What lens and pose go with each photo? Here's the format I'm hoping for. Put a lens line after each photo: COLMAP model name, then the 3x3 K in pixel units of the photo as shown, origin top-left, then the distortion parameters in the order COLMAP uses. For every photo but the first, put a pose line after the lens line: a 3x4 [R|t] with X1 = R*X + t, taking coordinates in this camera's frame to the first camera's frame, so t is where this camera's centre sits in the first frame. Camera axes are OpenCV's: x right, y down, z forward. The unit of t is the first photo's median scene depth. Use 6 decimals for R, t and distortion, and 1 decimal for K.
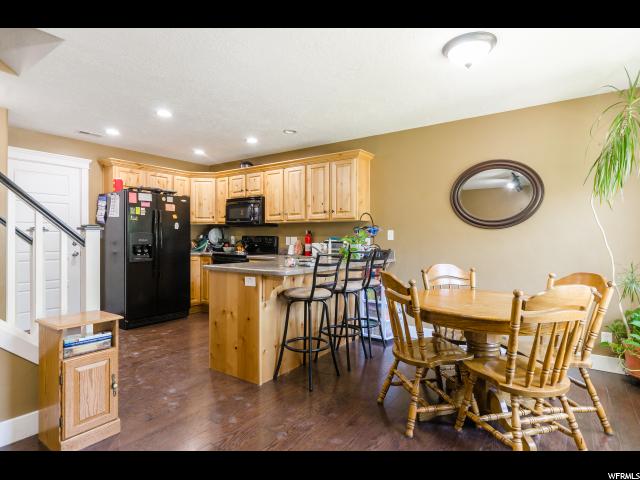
lens RADIAL K [[345.5, 0, 317.5], [0, 345.5, 239.5], [0, 0, 1]] dist [-0.002001, -0.000842]
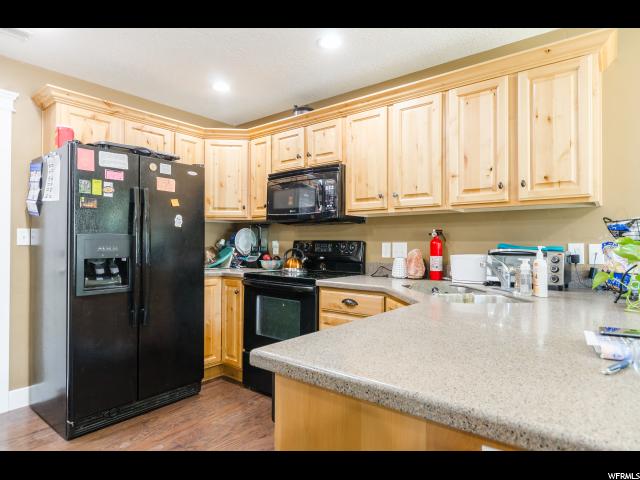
lens RADIAL K [[370.7, 0, 318.0], [0, 370.7, 240.2], [0, 0, 1]] dist [-0.001442, 0.001096]
pose [[0.998495, -0.000193, -0.054849, -0.168649], [-0.000683, 0.999873, -0.015948, -0.001965], [0.054845, 0.015961, 0.998367, 0.457703]]
